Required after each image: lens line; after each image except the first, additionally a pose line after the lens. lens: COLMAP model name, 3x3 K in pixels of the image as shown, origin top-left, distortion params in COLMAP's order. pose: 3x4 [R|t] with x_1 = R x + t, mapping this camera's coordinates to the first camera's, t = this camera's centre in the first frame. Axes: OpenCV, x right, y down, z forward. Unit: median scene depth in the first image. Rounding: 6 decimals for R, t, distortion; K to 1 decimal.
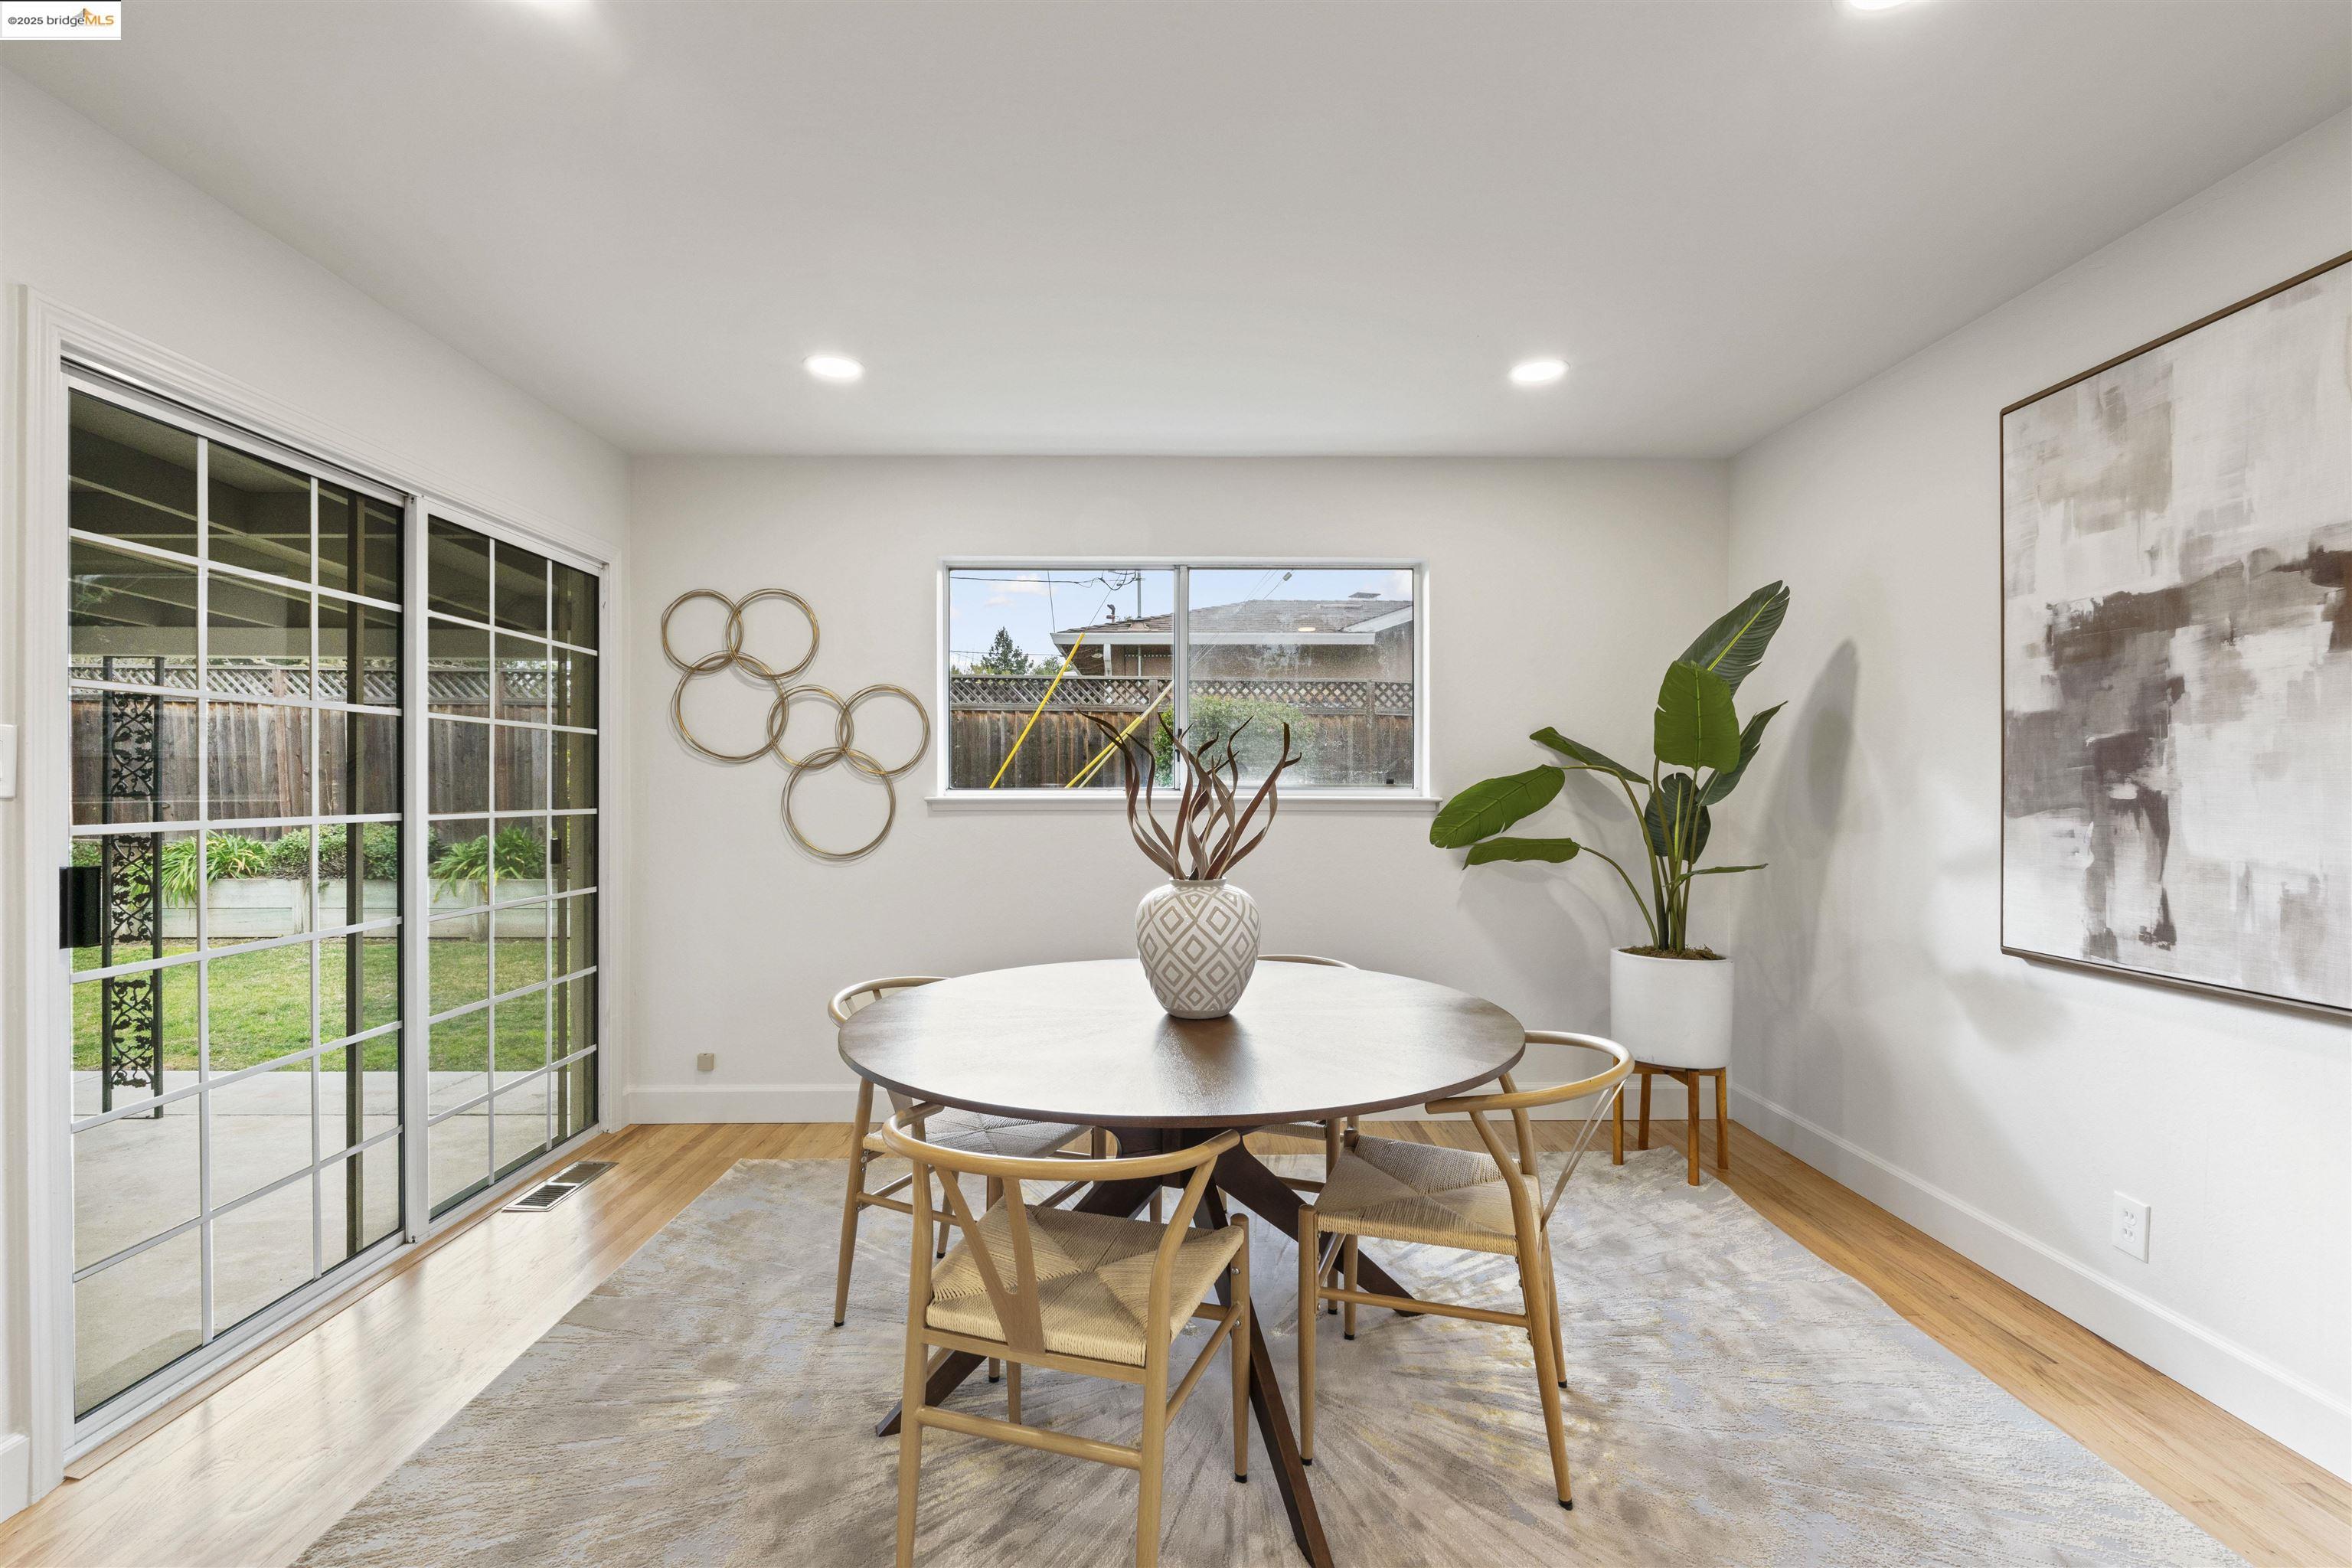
lens RADIAL K [[1032.6, 0, 1179.2], [0, 1032.6, 788.6], [0, 0, 1]] dist [-0.008159, 0.001314]
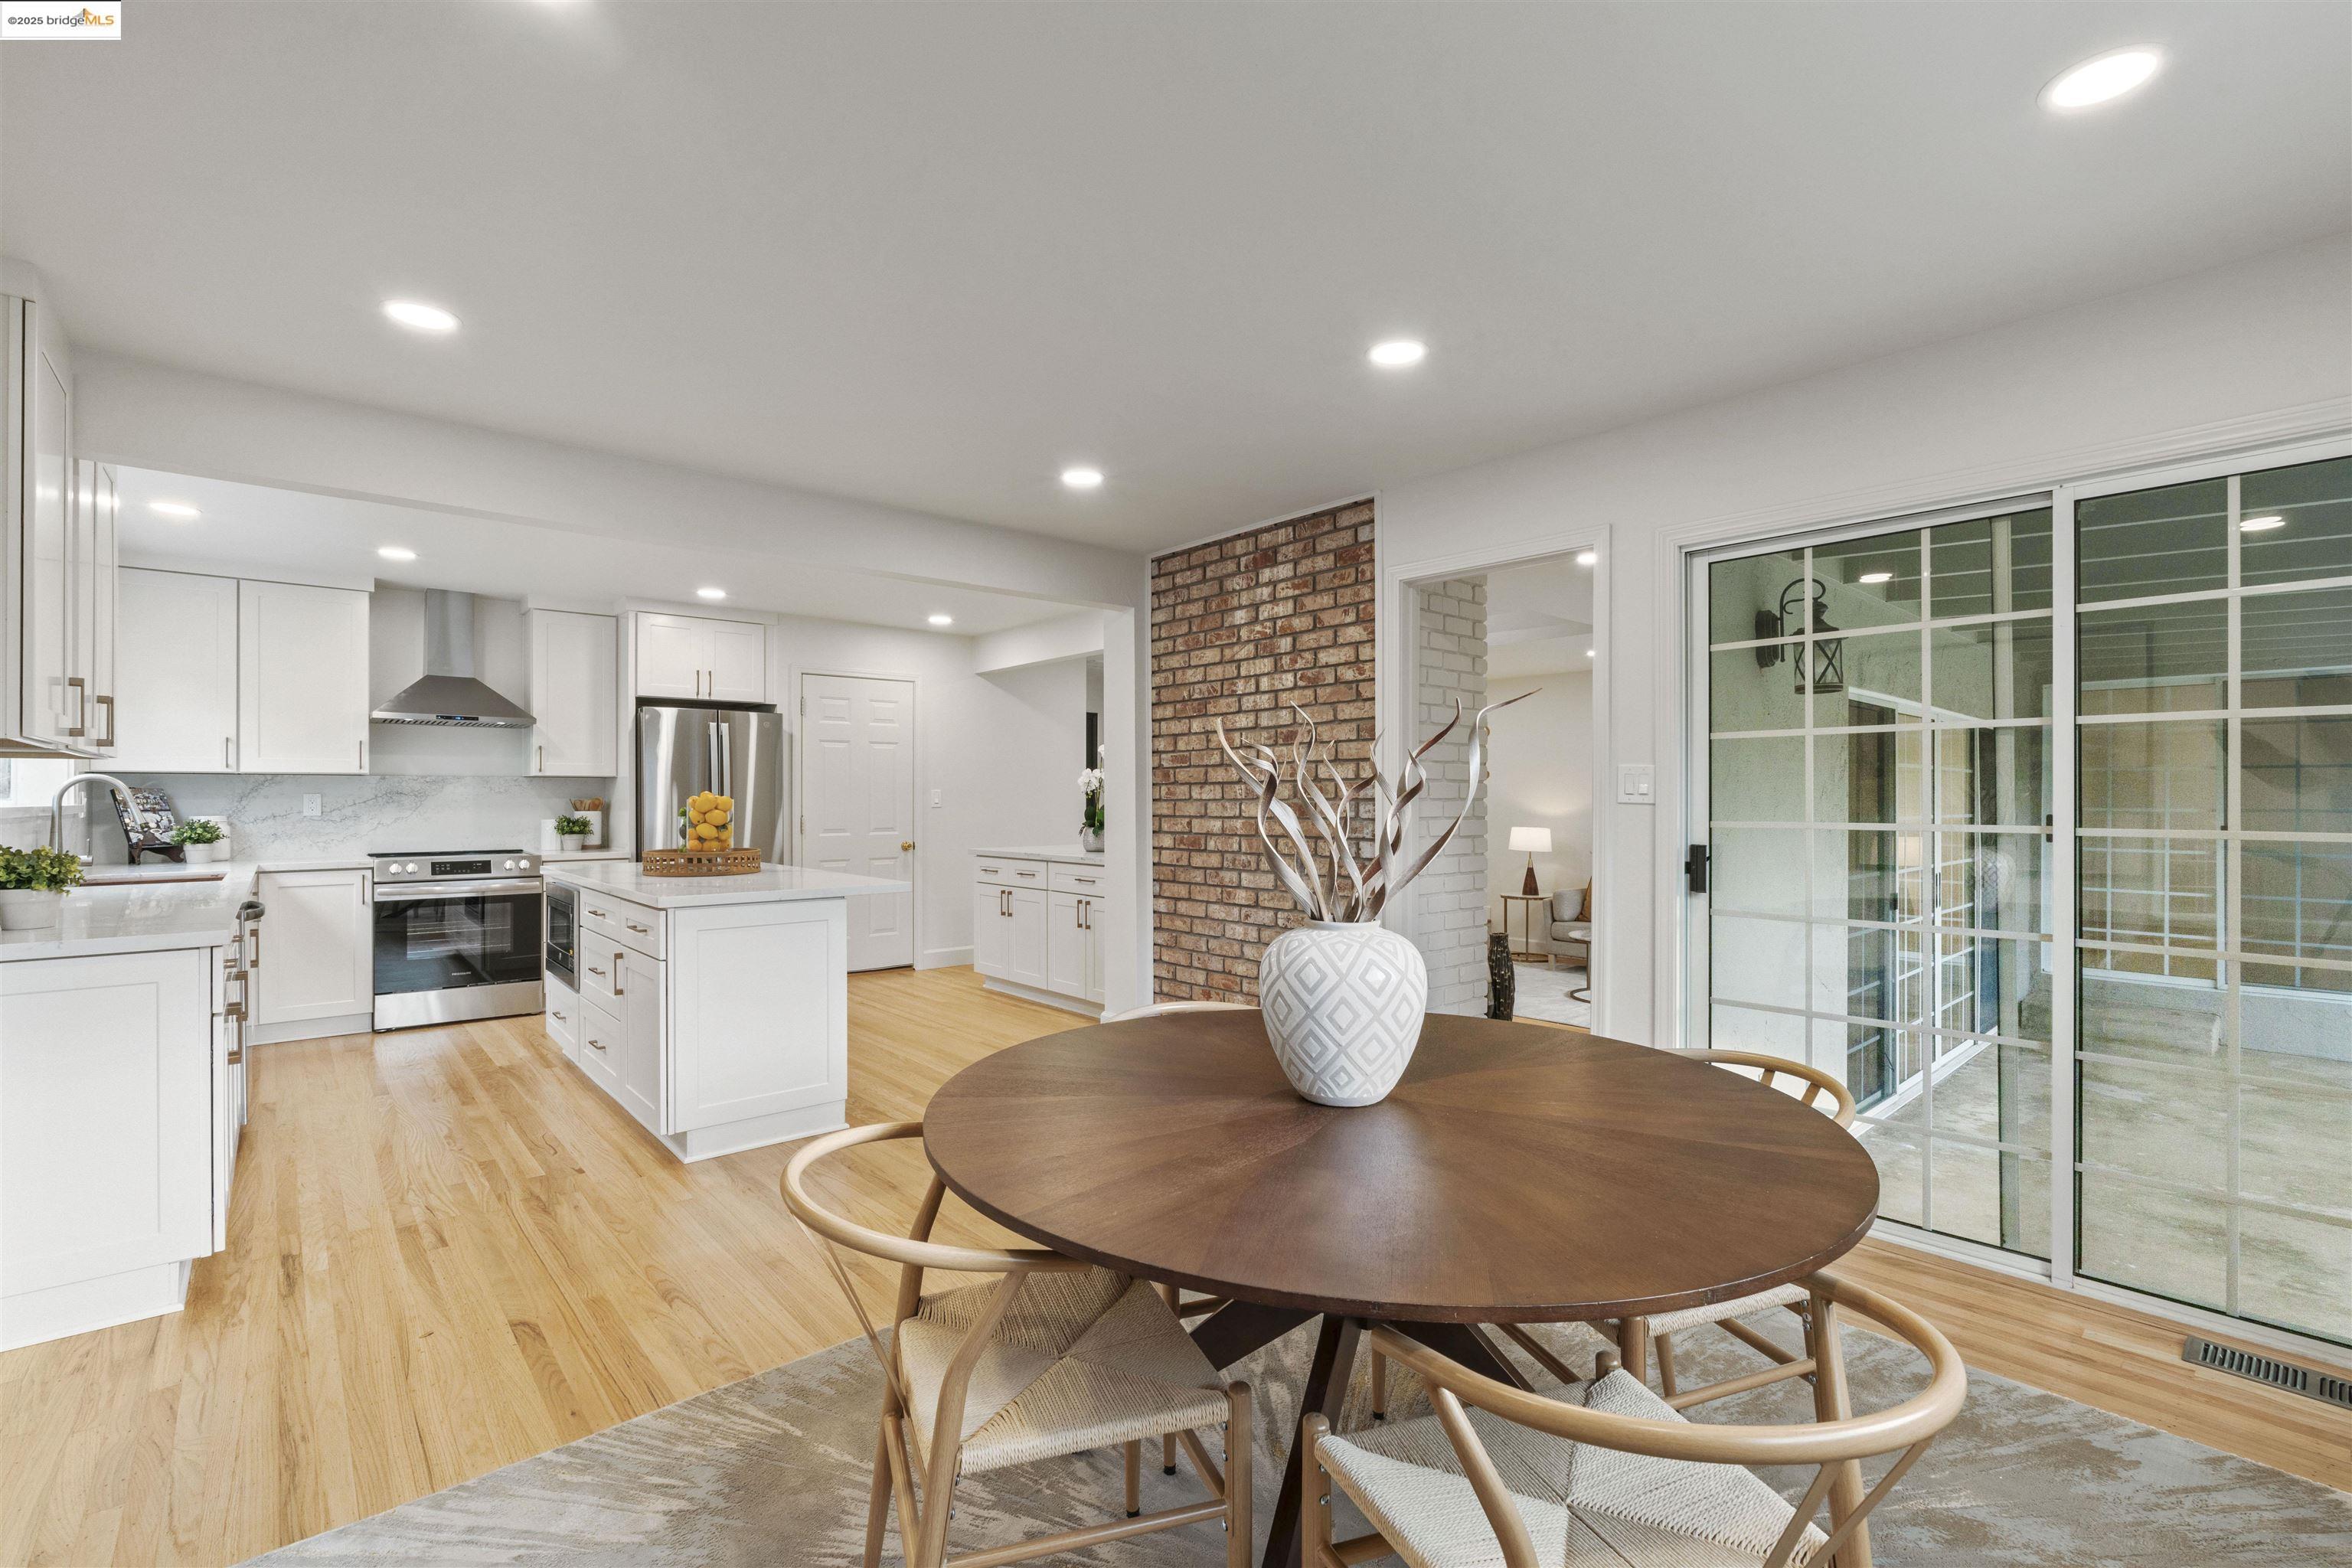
lens RADIAL K [[1032.6, 0, 1195.5], [0, 1032.6, 786.5], [0, 0, 1]] dist [-0.008159, 0.001314]
pose [[-0.766016, -0.001090, -0.642821, 0.516896], [0.002047, 0.999989, -0.004135, -0.013483], [0.642818, -0.004484, -0.766006, 1.367359]]
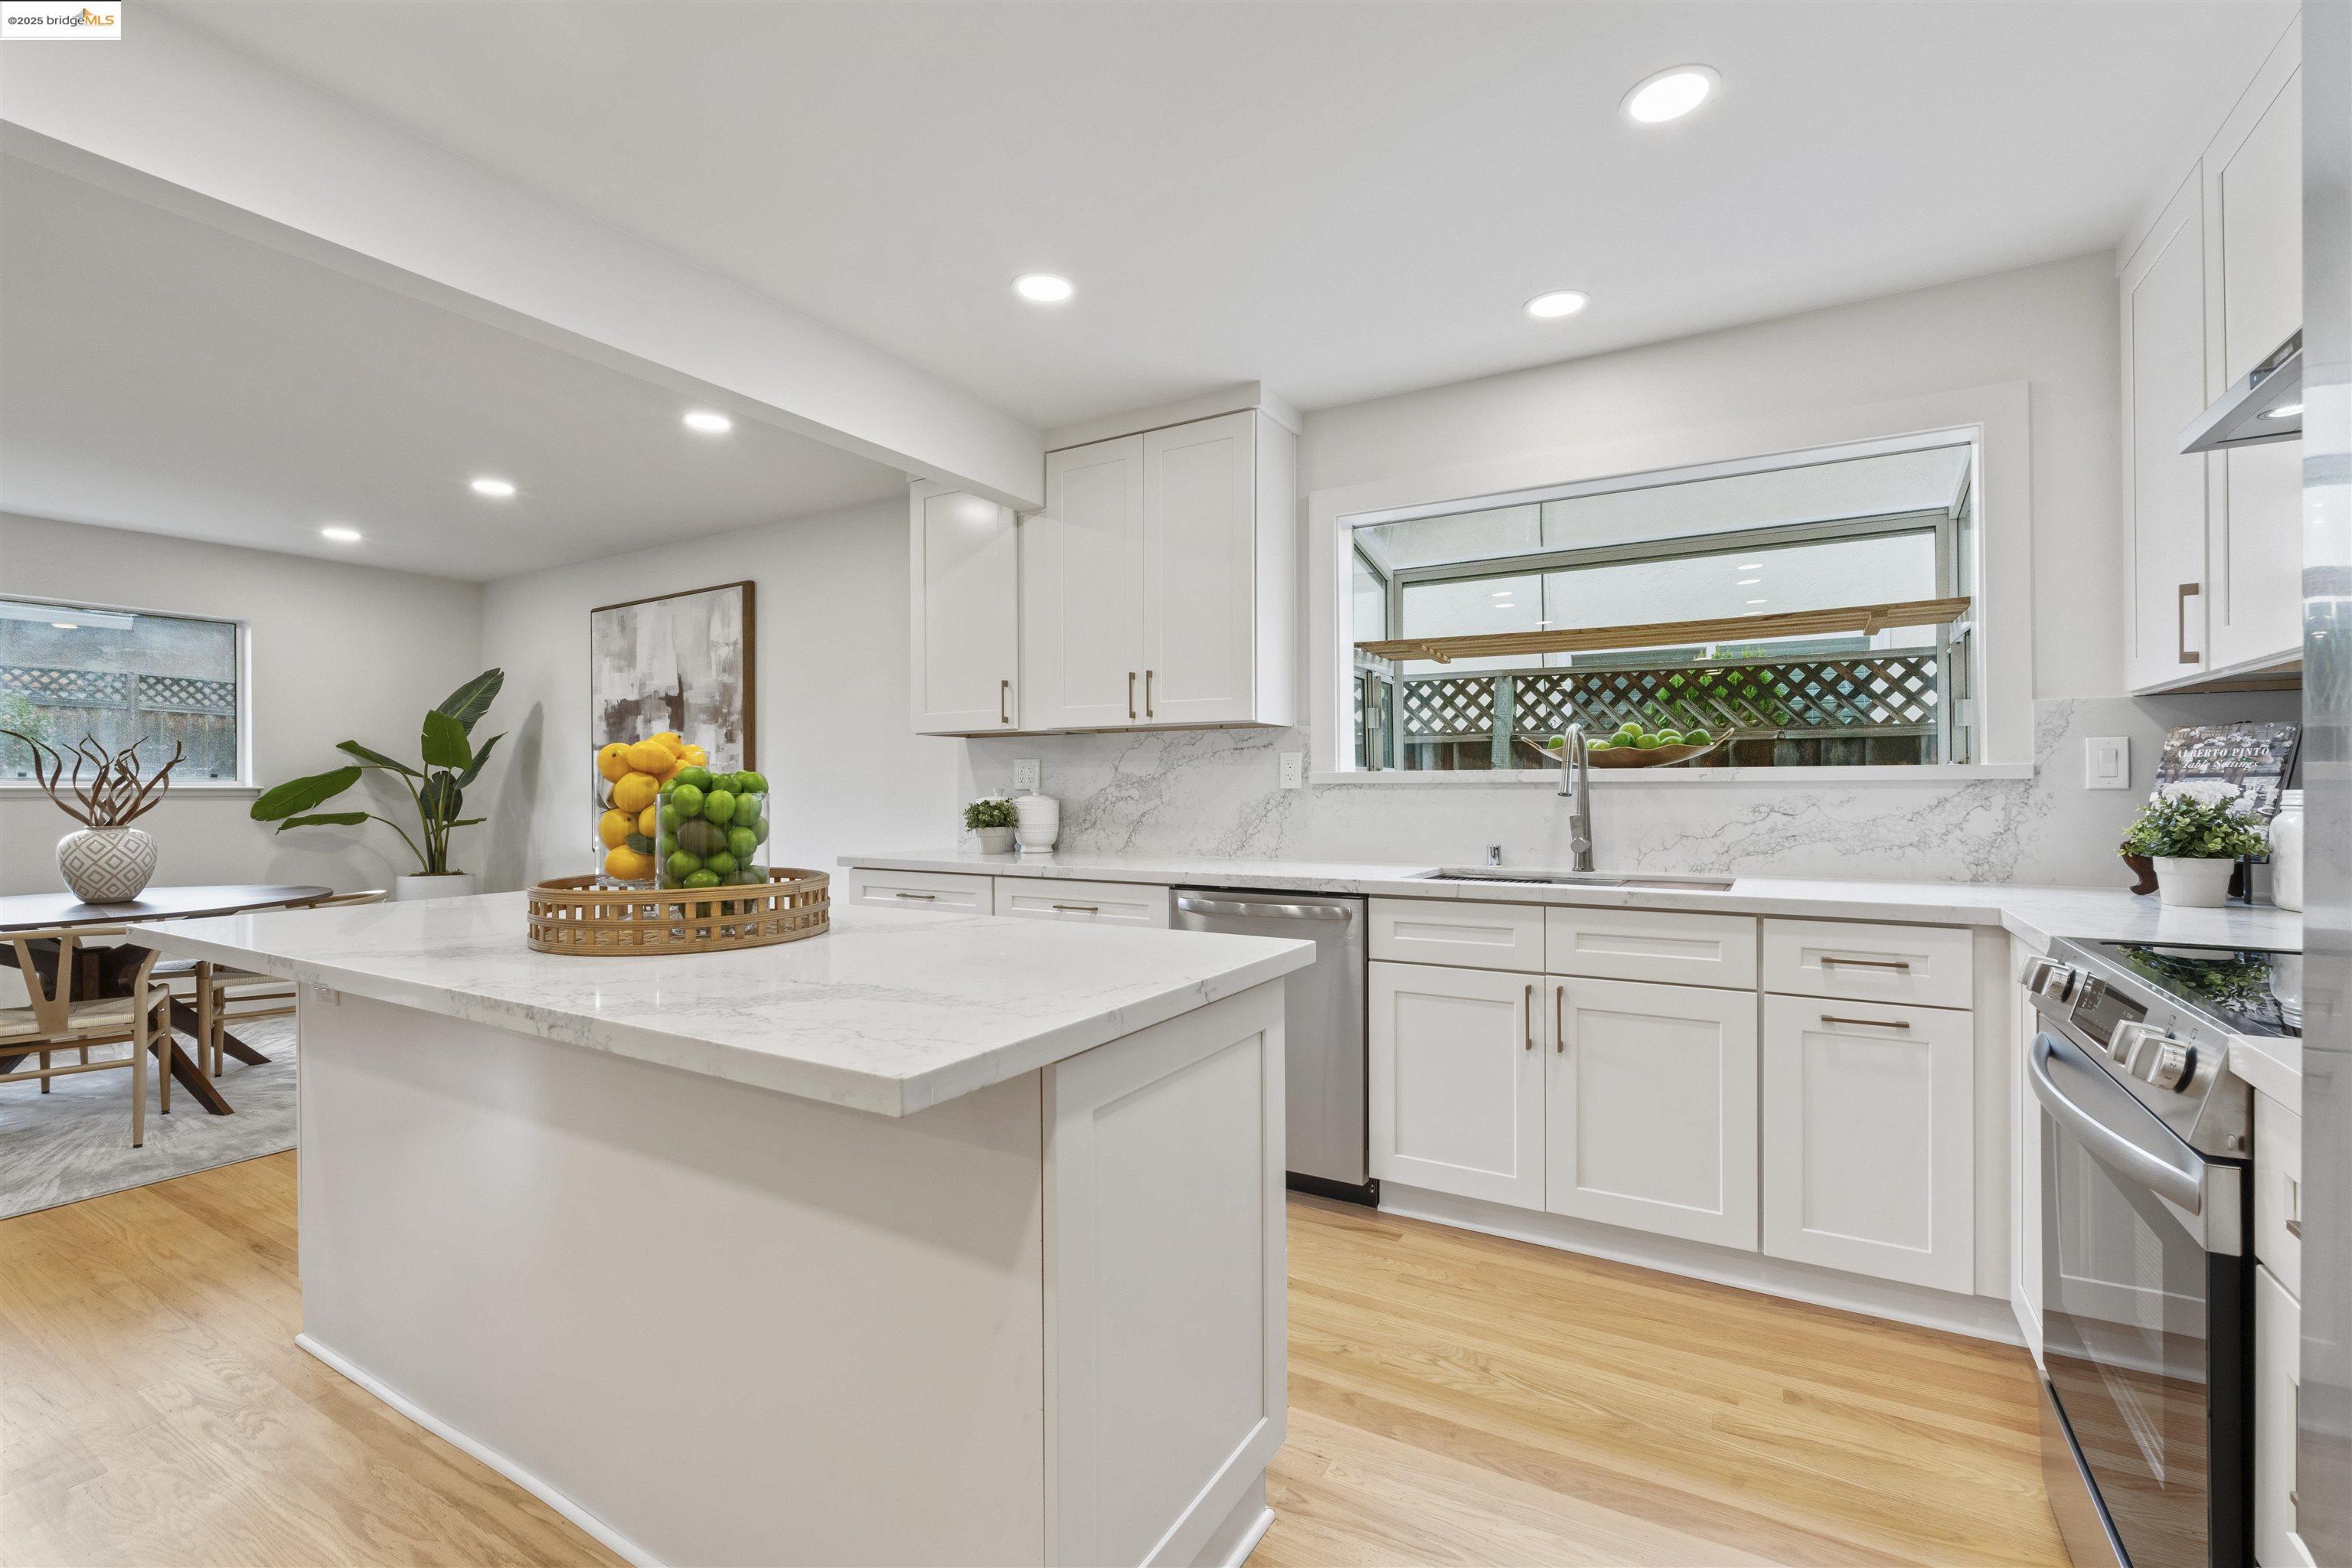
lens RADIAL K [[1032.6, 0, 1173.2], [0, 1032.6, 786.5], [0, 0, 1]] dist [-0.008159, 0.001314]
pose [[0.532747, -0.002663, 0.846270, -0.440018], [0.007640, 0.999969, -0.001663, 0.032221], [-0.846240, 0.007351, 0.532751, -1.314511]]
